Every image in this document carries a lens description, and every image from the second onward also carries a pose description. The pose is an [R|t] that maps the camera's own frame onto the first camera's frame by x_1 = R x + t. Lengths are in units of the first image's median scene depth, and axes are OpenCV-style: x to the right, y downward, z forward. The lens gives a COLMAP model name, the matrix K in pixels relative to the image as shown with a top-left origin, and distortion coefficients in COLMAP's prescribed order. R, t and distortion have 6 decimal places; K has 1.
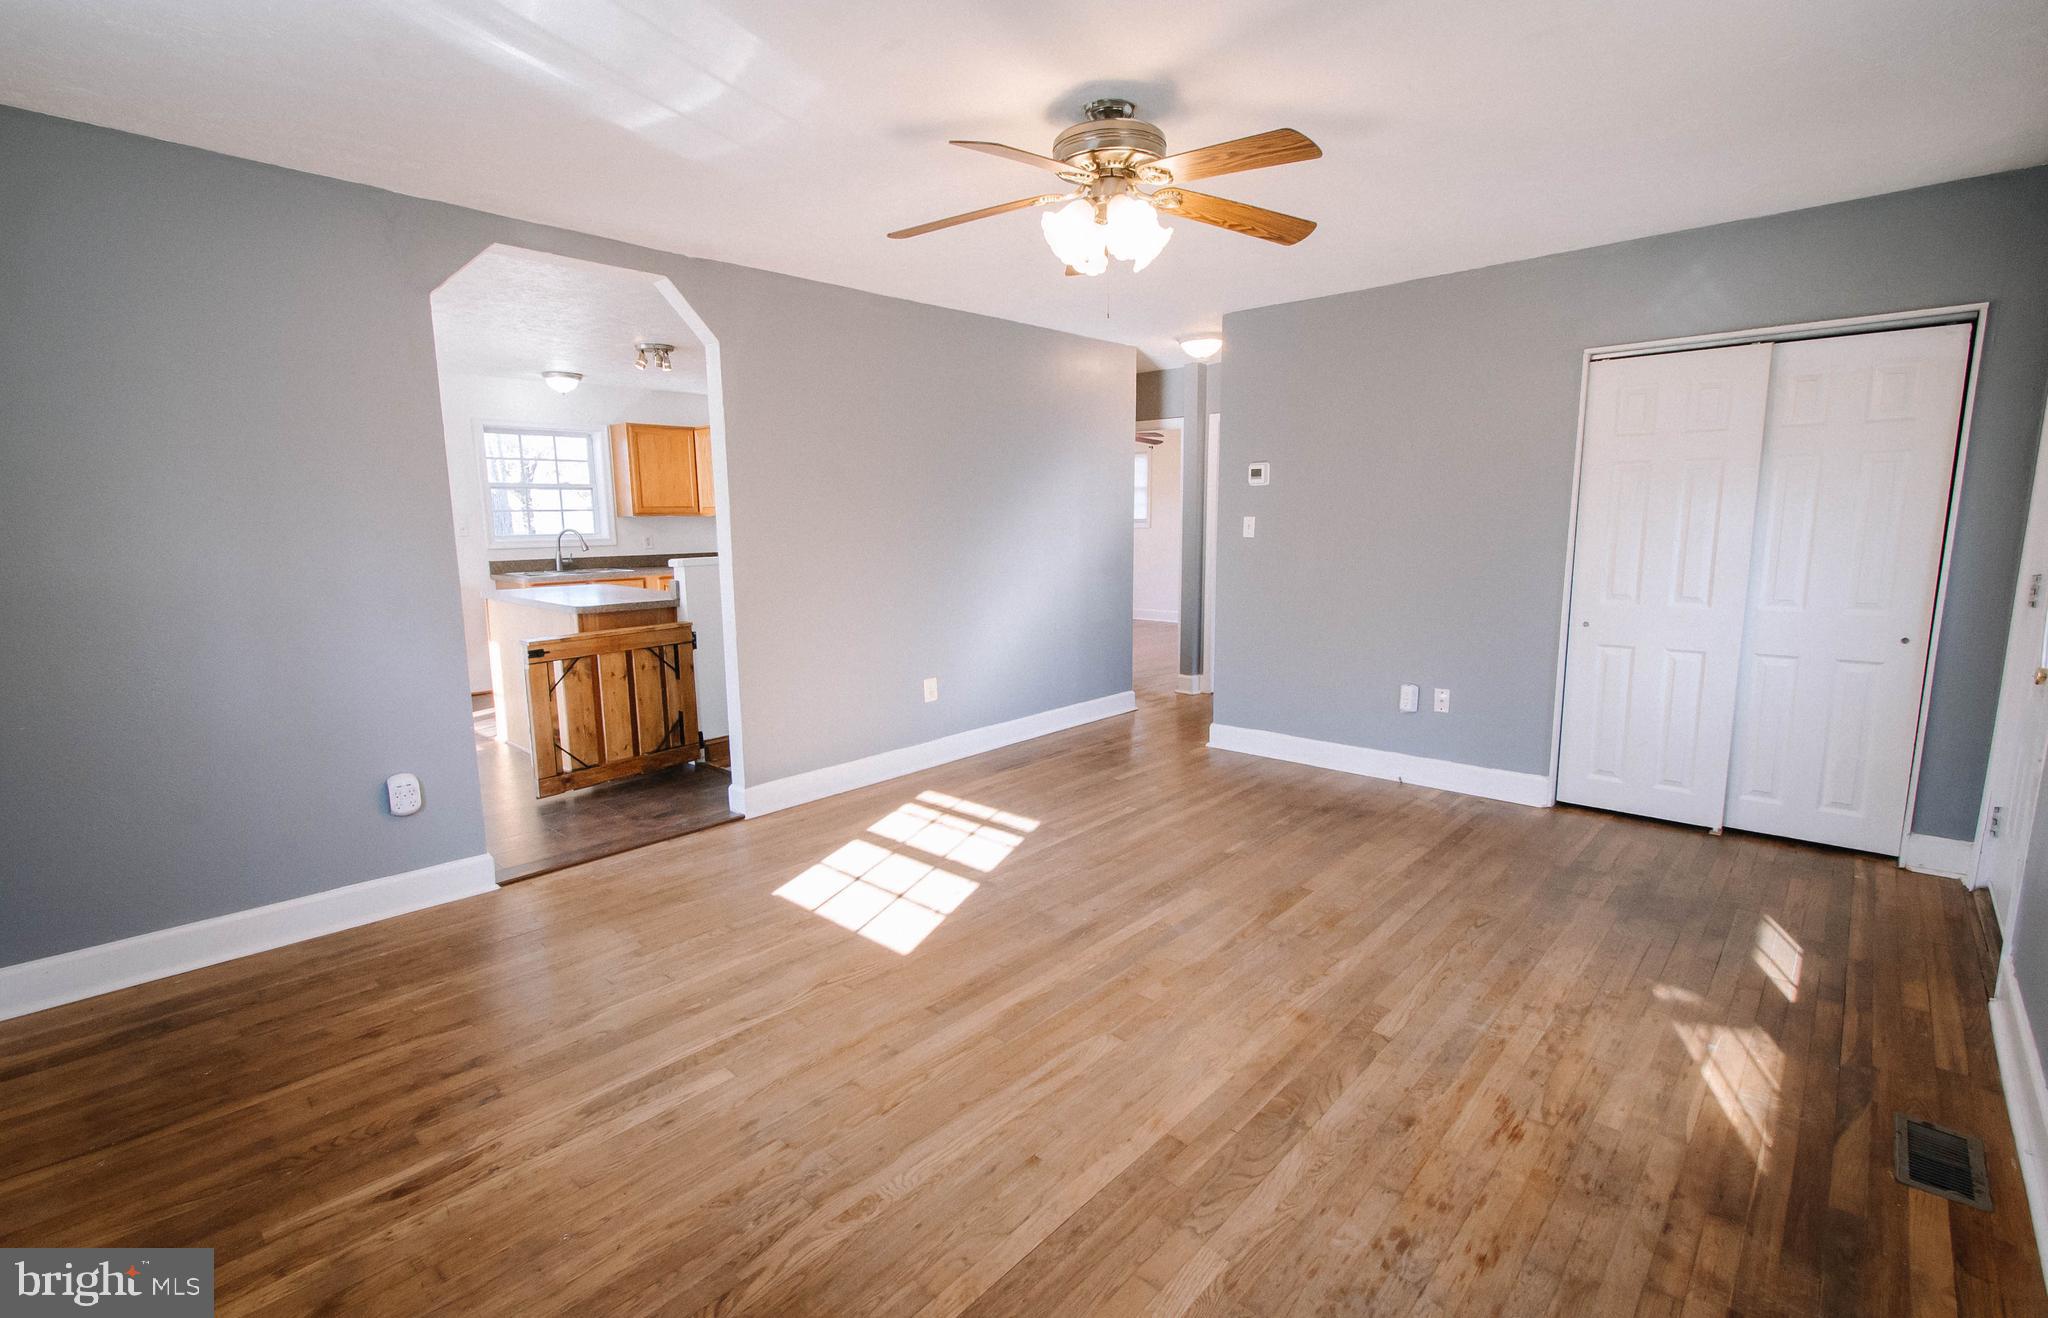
lens RADIAL K [[921.2, 0, 1024.0], [0, 921.2, 657.3], [0, 0, 1]] dist [0.006726, 0.000334]
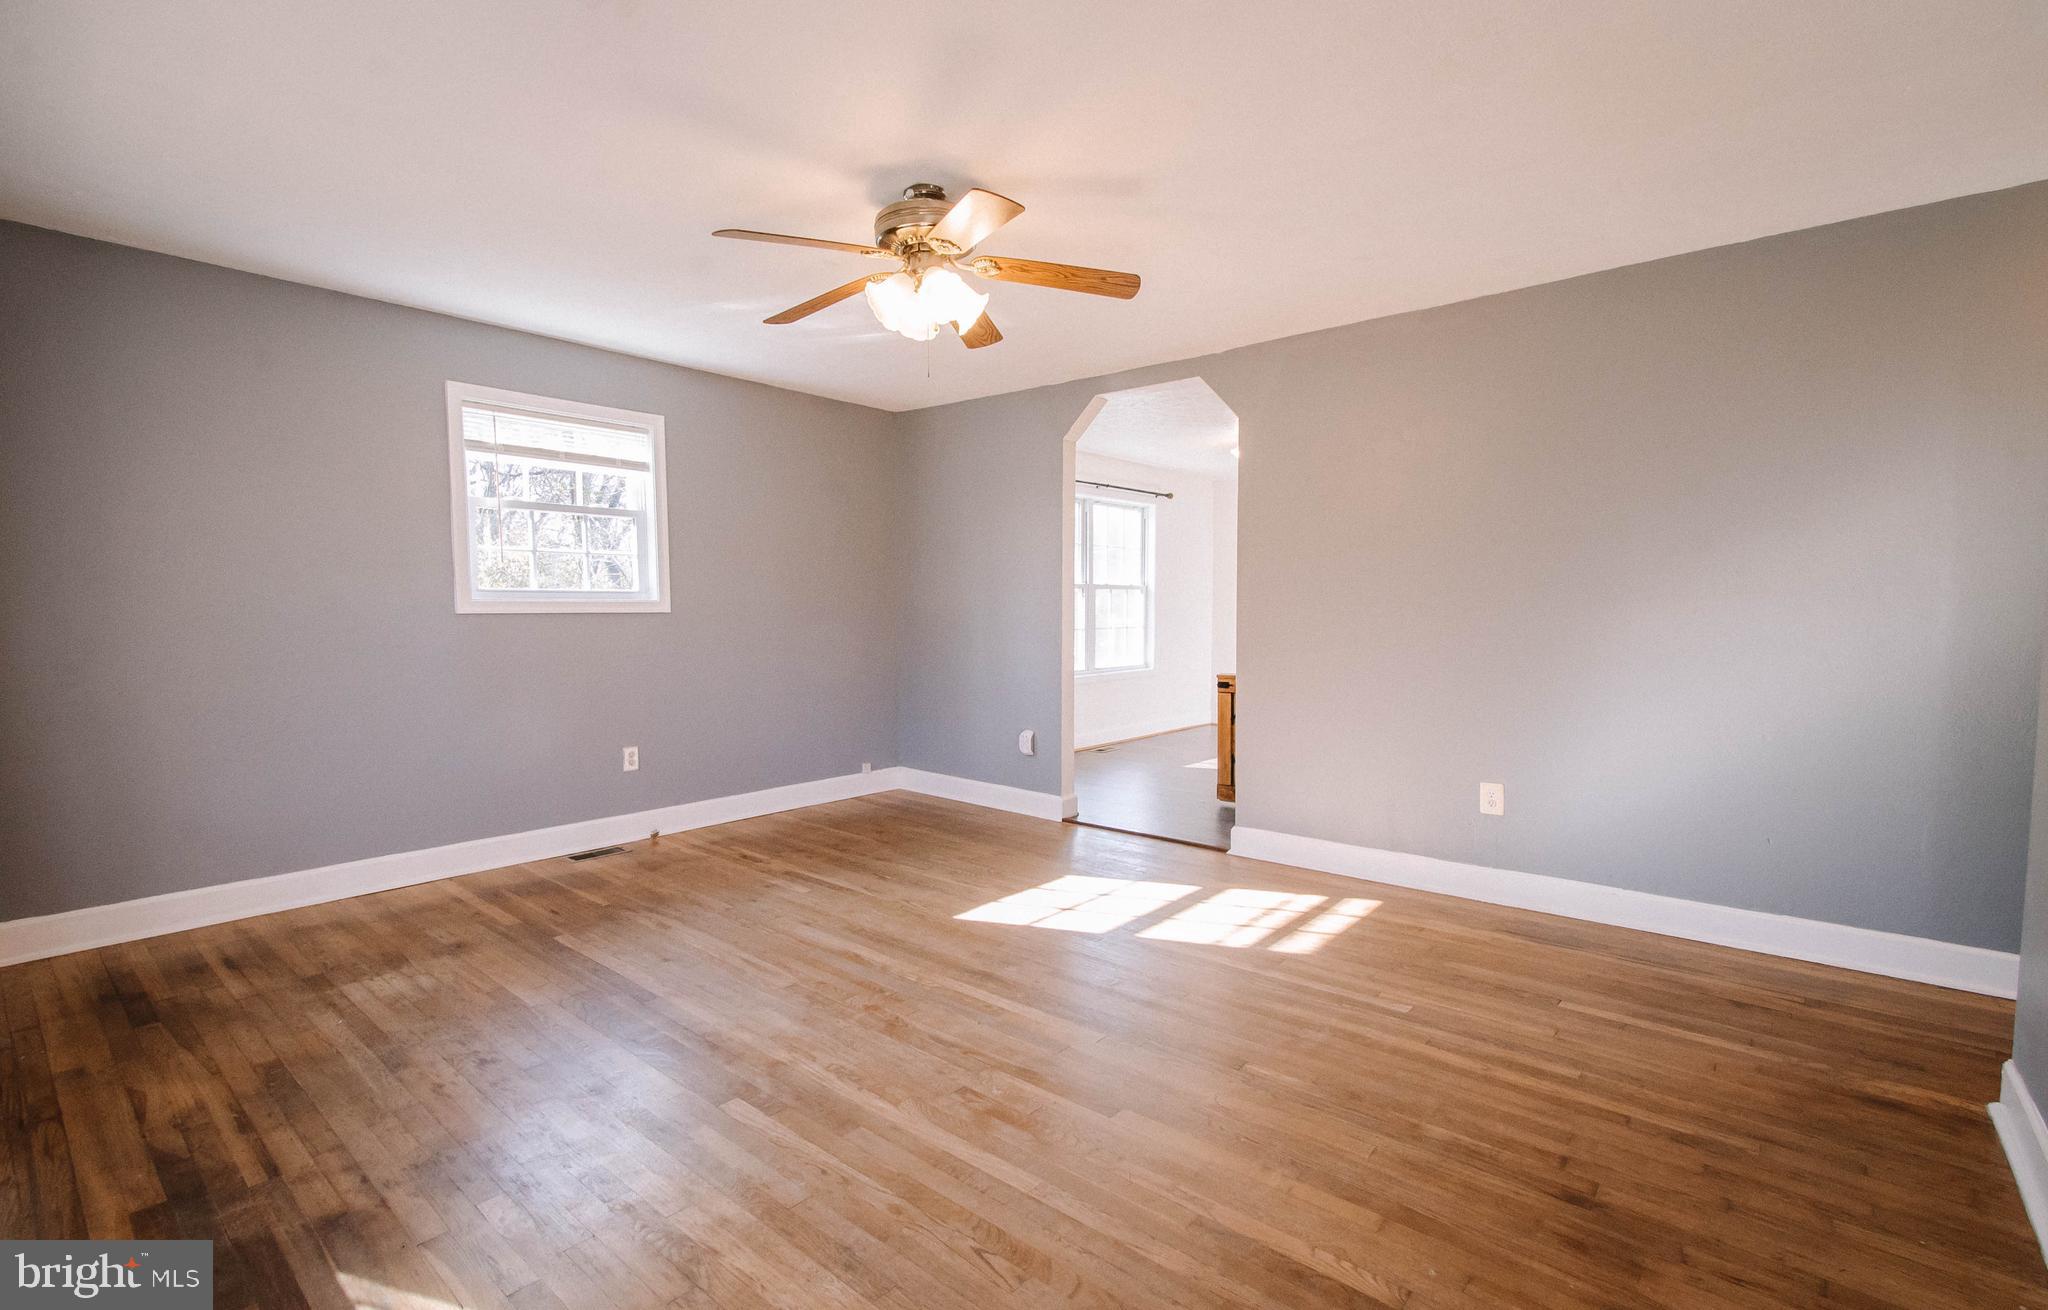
lens RADIAL K [[921.2, 0, 1023.2], [0, 921.2, 662.1], [0, 0, 1]] dist [0.006726, 0.000334]
pose [[0.035194, 0.070707, -0.996876, 0.811359], [-0.152388, 0.986209, 0.064570, -0.083207], [0.987694, 0.149639, 0.045484, 0.745187]]
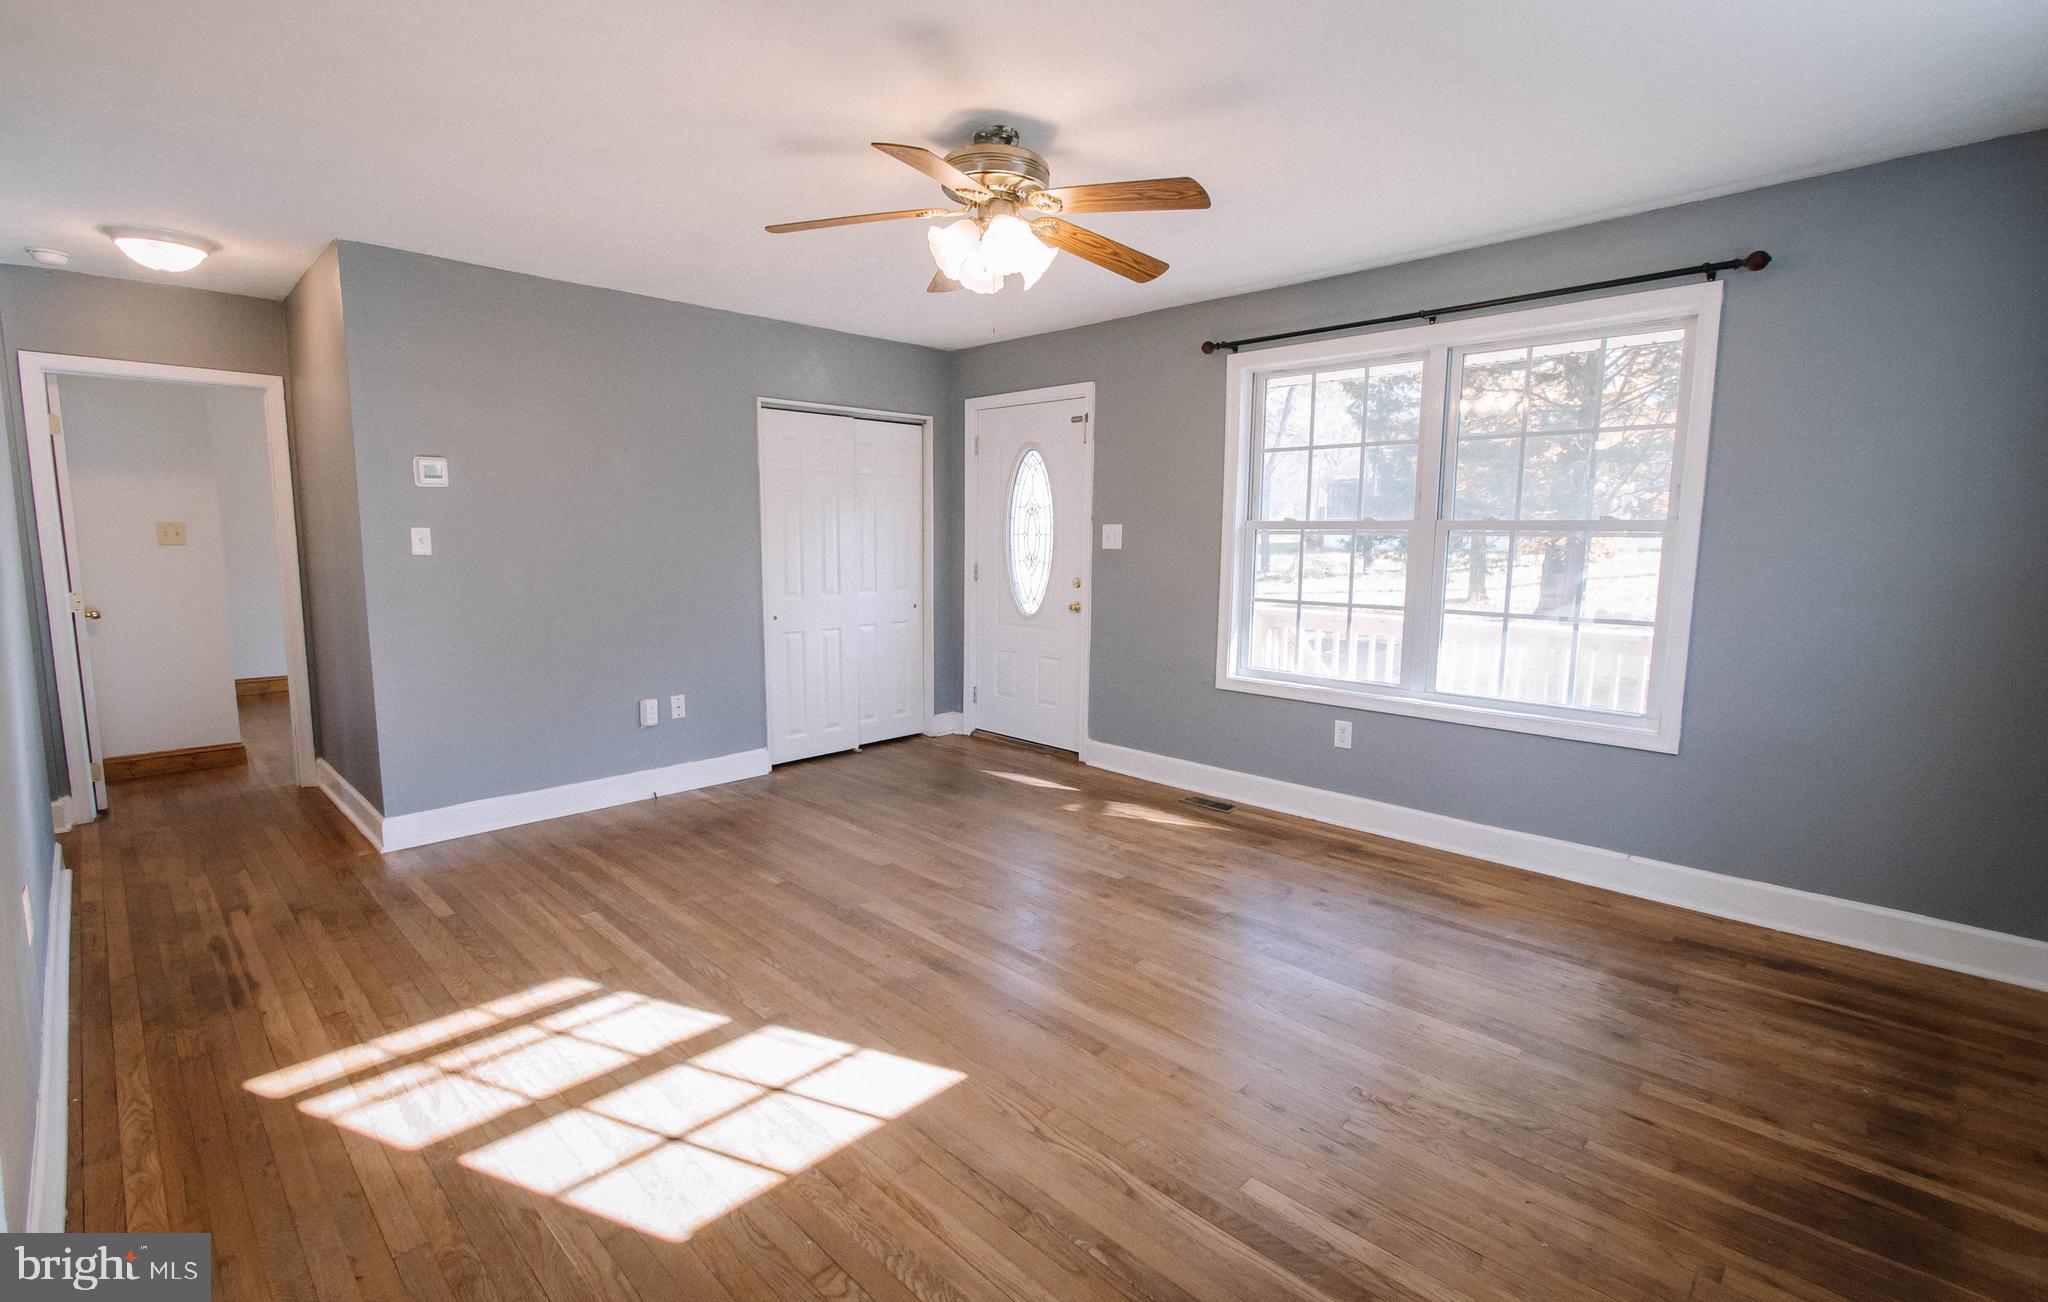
lens RADIAL K [[921.2, 0, 1023.4], [0, 921.2, 643.5], [0, 0, 1]] dist [0.006726, 0.000334]
pose [[0.034848, -0.111032, 0.993206, -0.654038], [0.148263, 0.983387, 0.104732, -0.086871], [-0.988334, 0.143606, 0.050731, 0.646905]]
